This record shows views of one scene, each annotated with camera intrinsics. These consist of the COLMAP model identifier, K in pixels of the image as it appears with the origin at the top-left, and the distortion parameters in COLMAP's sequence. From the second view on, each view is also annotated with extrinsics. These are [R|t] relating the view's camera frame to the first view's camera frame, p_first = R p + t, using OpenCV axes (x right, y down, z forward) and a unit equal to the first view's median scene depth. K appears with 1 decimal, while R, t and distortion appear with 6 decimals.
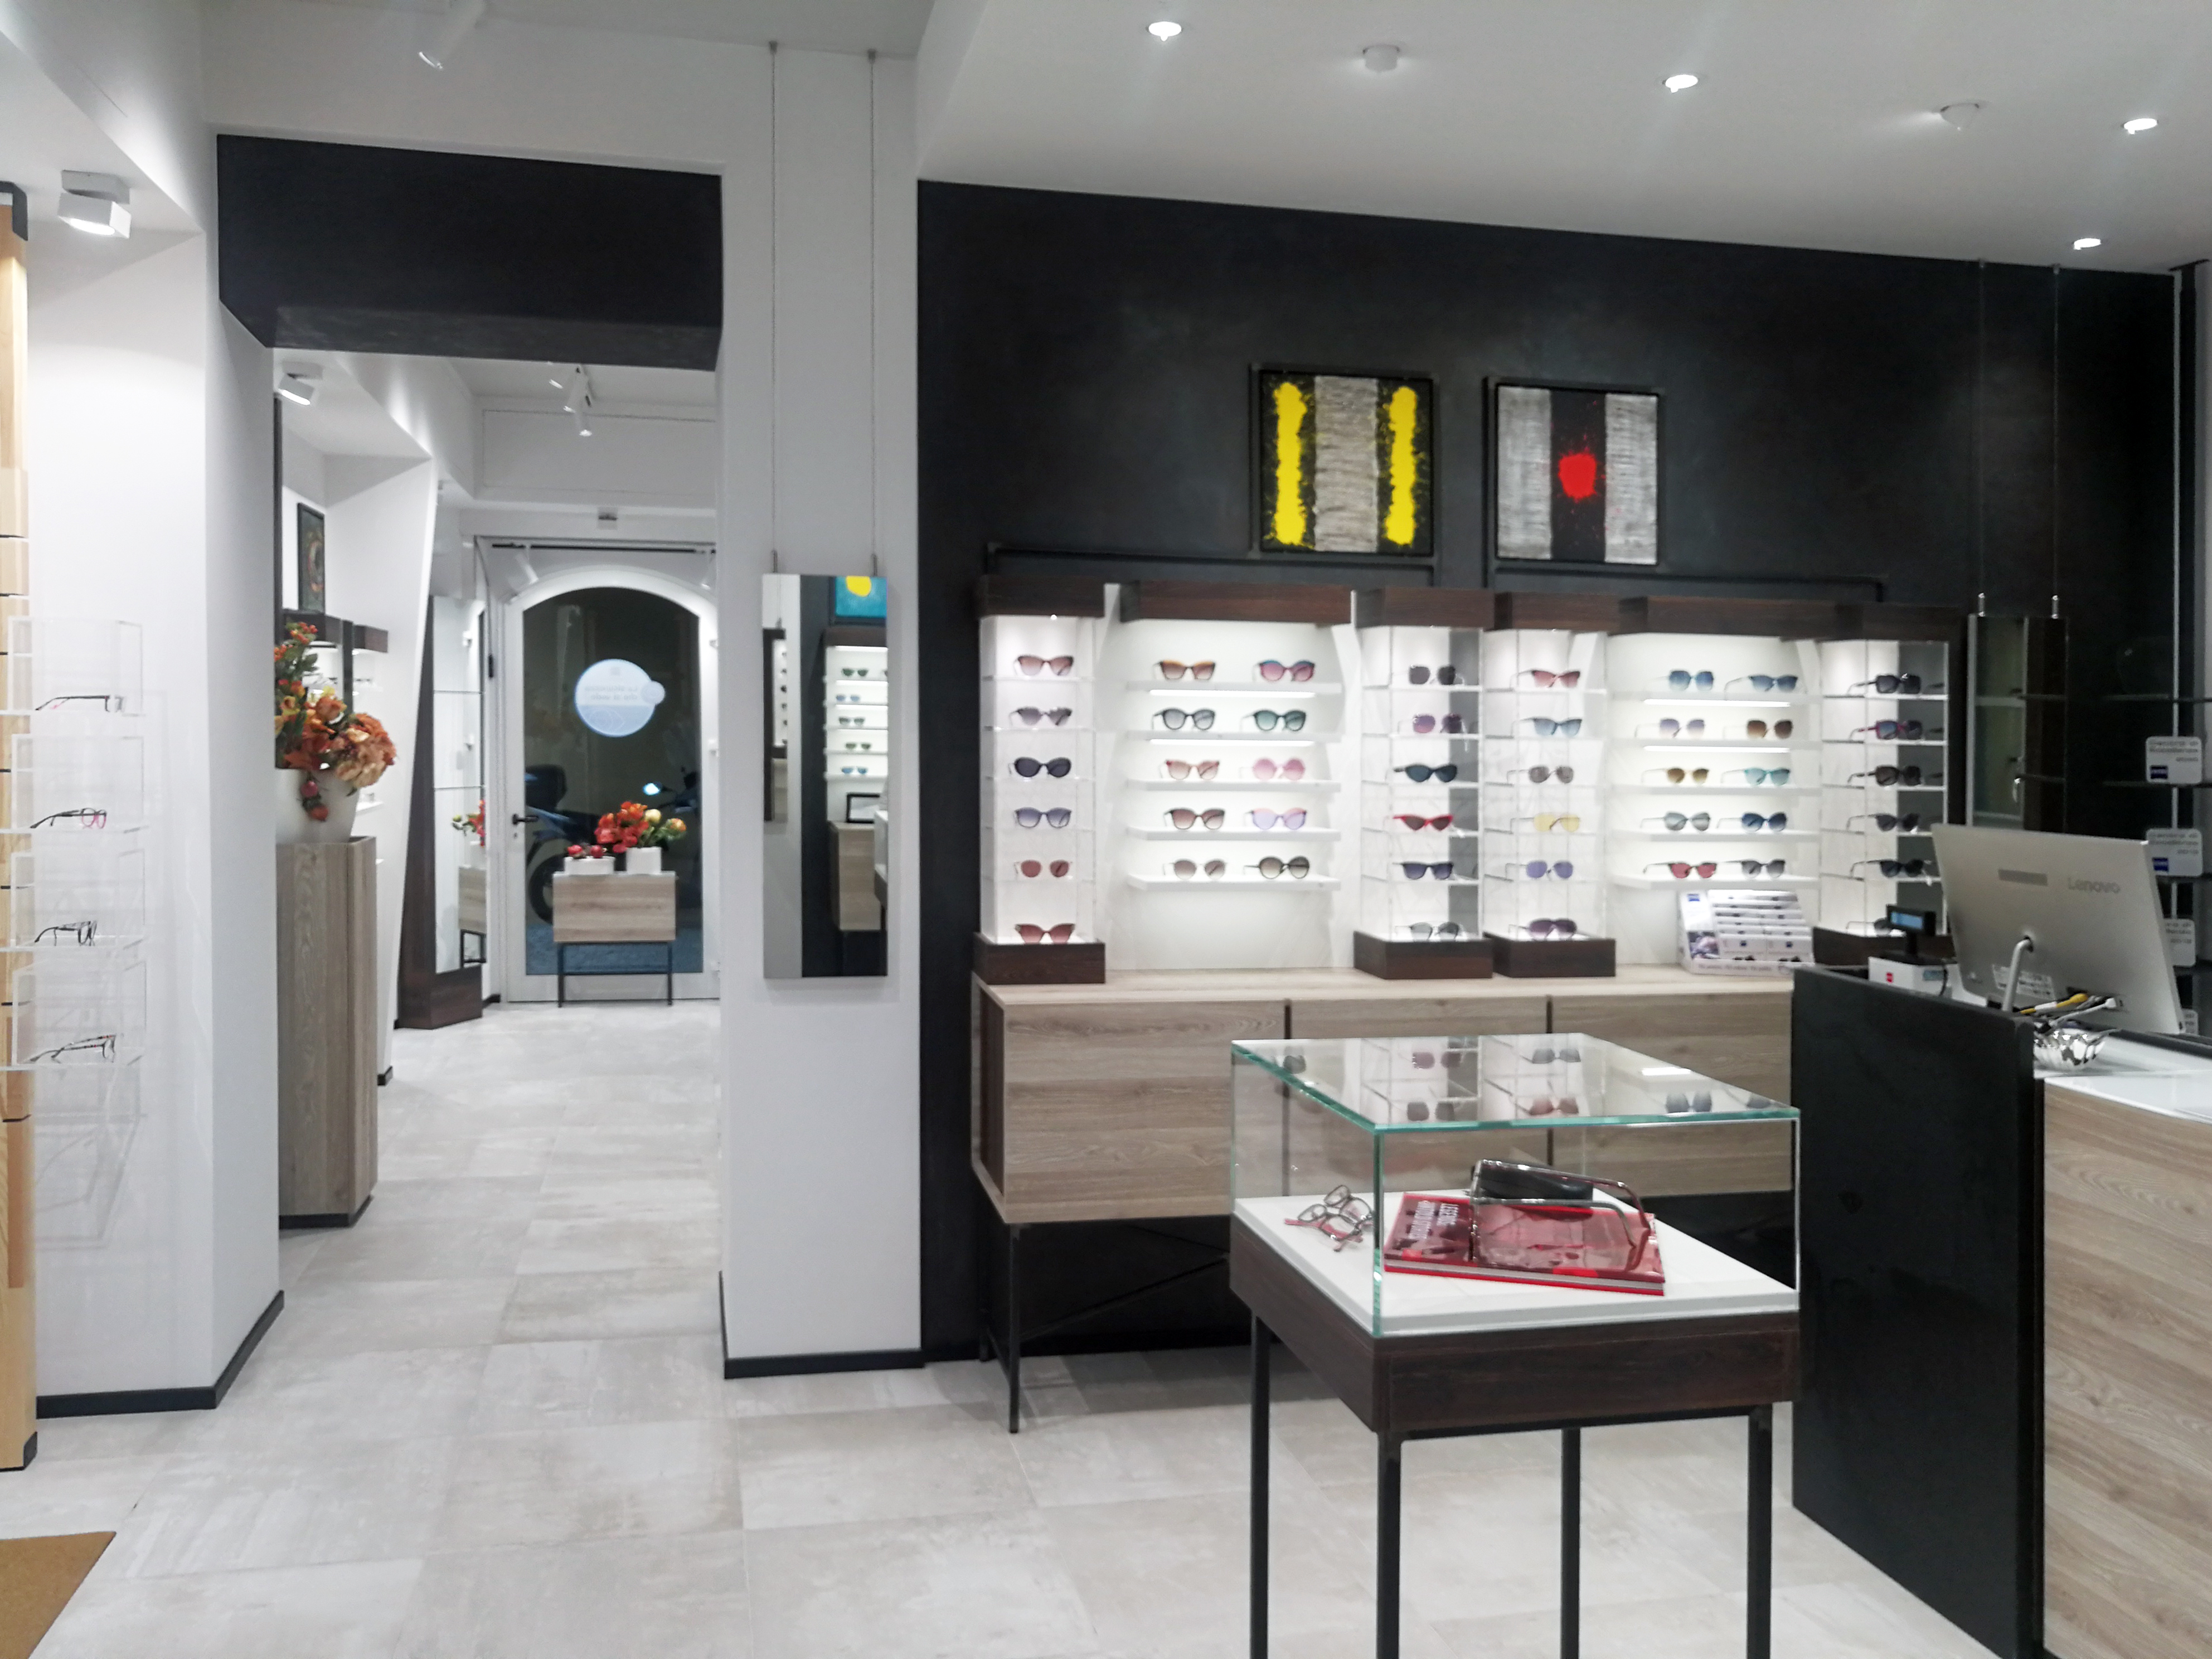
lens RADIAL K [[1855.4, 0, 1077.6], [0, 1855.4, 726.4], [0, 0, 1]] dist [0.000772, 0.024301]
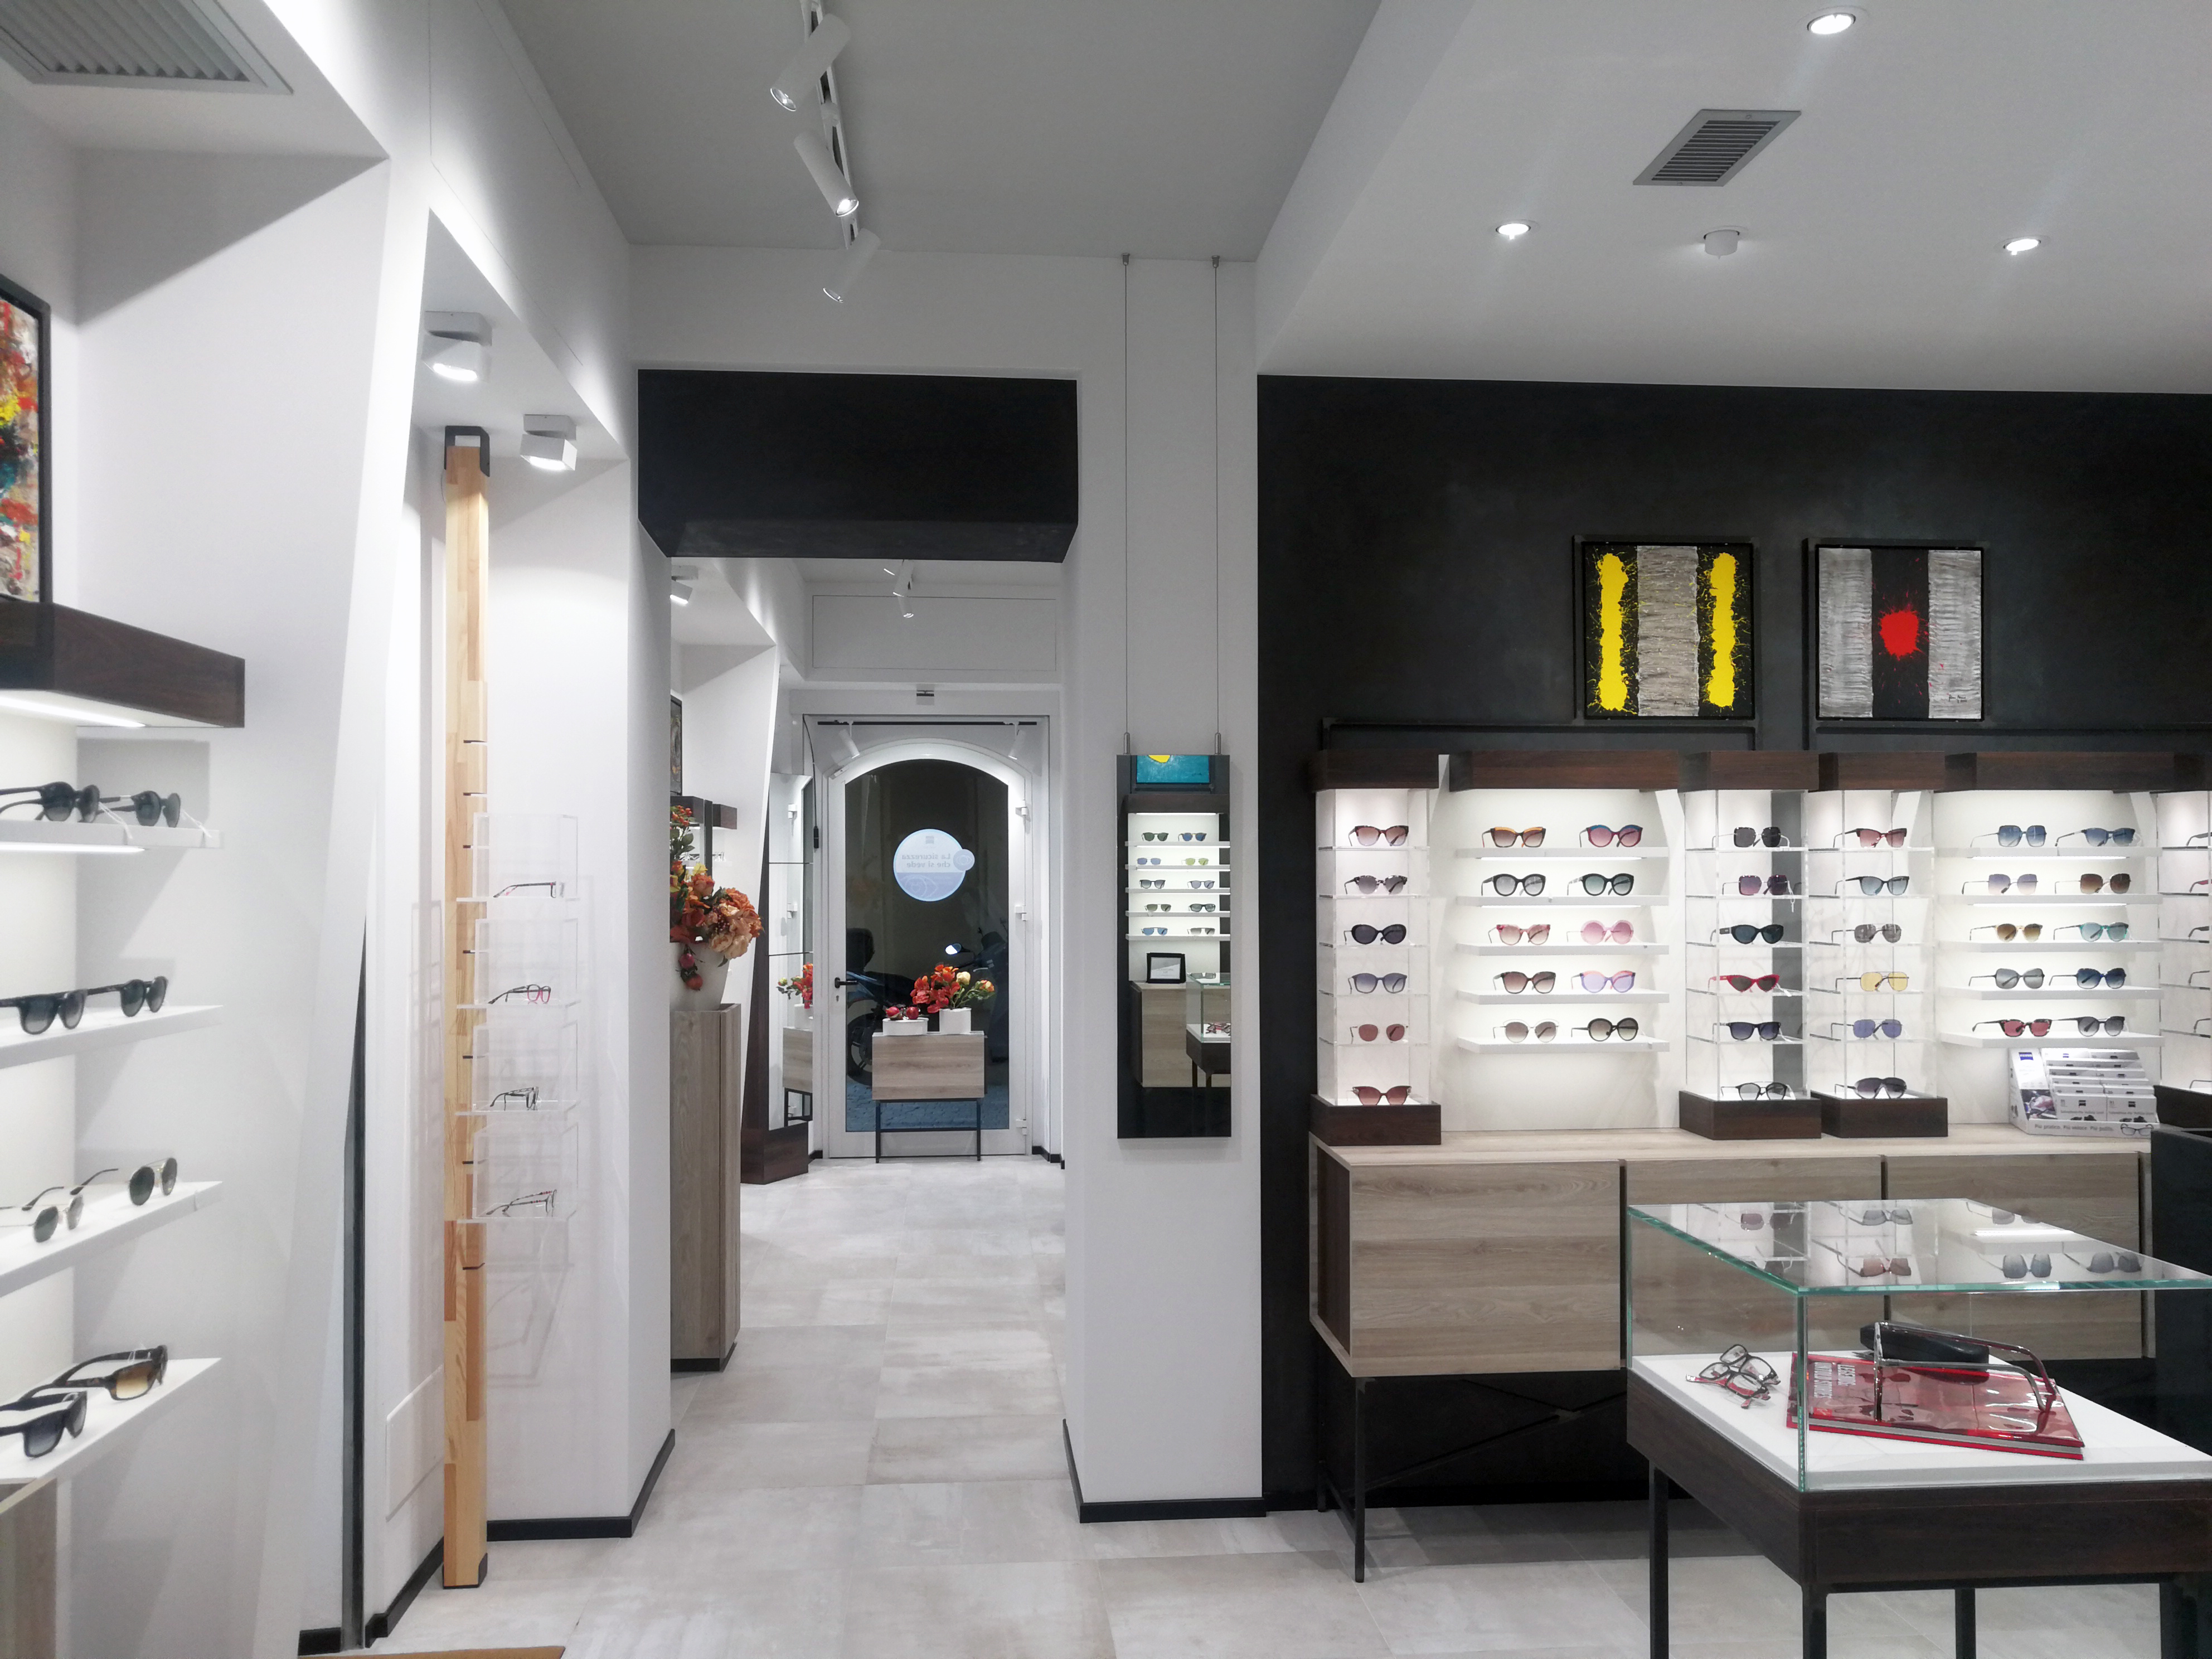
lens RADIAL K [[1855.4, 0, 1125.2], [0, 1855.4, 849.7], [0, 0, 1]] dist [0.000772, 0.024301]
pose [[0.994199, -0.015037, -0.106504, -0.045502], [0.013425, 0.999784, -0.015836, -0.009710], [0.106719, 0.014314, 0.994186, -0.039330]]
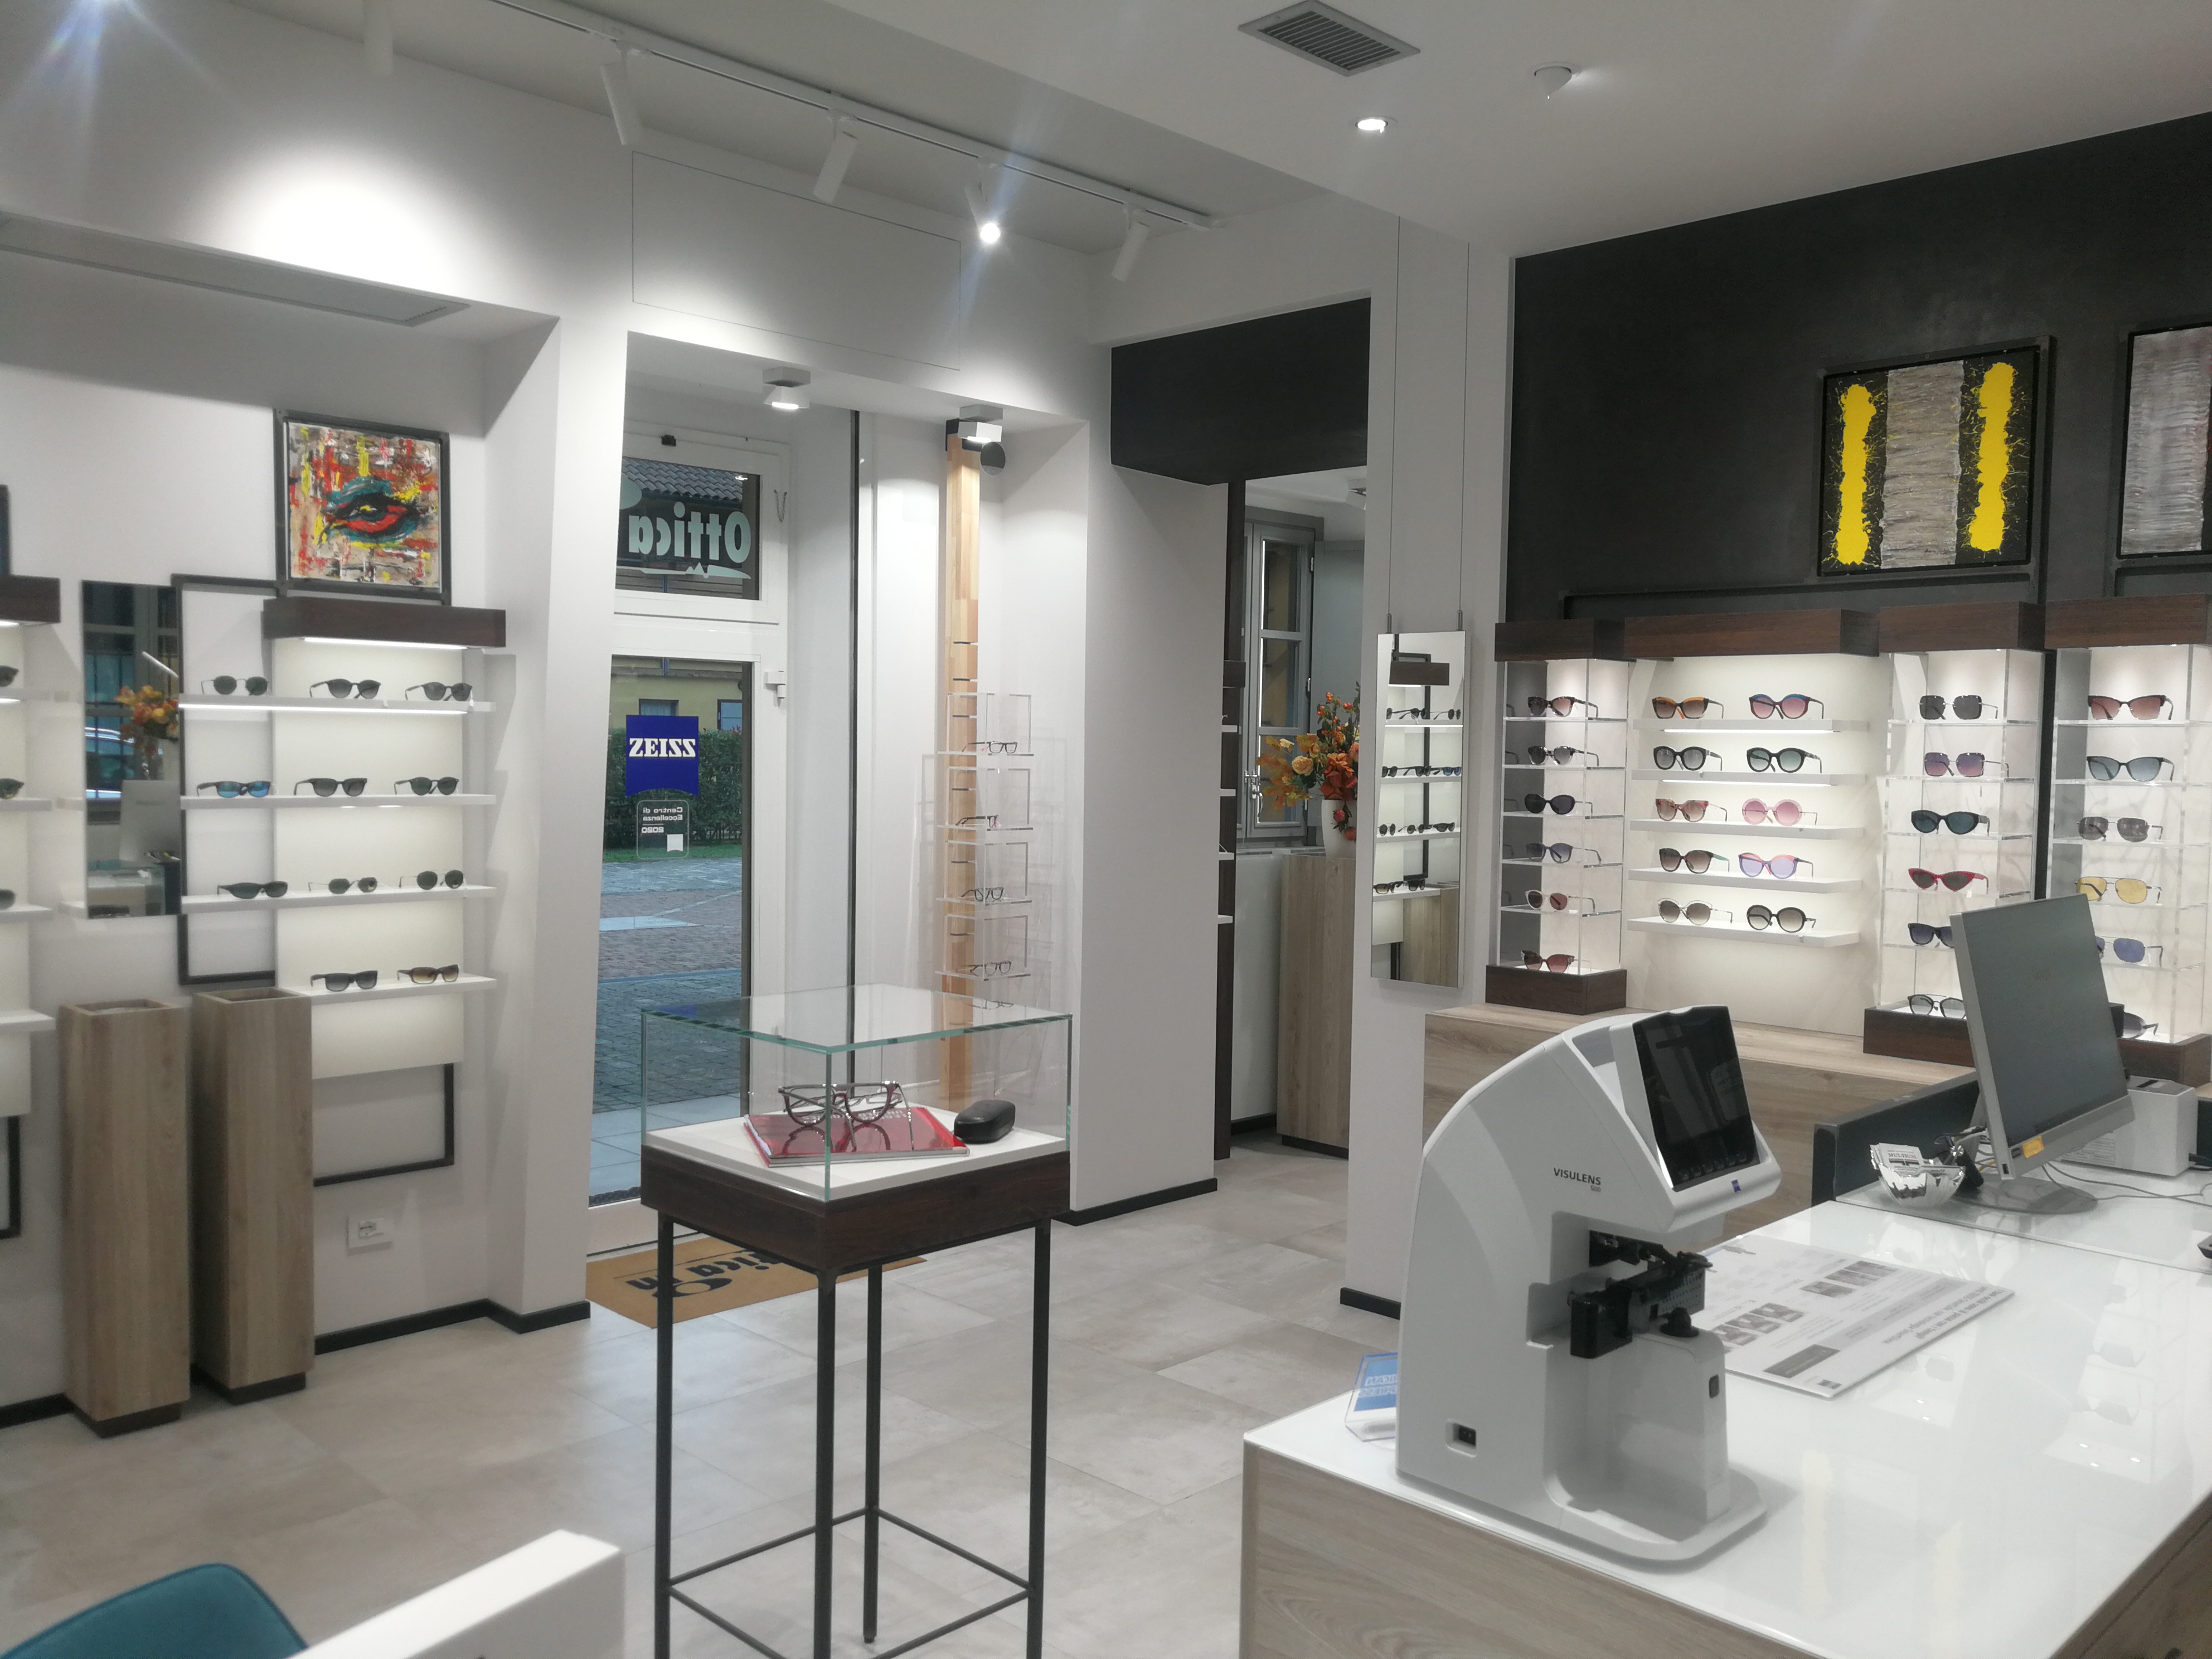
lens RADIAL K [[1855.4, 0, 1091.5], [0, 1855.4, 864.0], [0, 0, 1]] dist [0.000772, 0.024301]
pose [[0.539926, 0.051097, -0.840160, 2.499457], [-0.010704, 0.998492, 0.053848, 0.031310], [0.841645, -0.020081, 0.539658, 0.803408]]
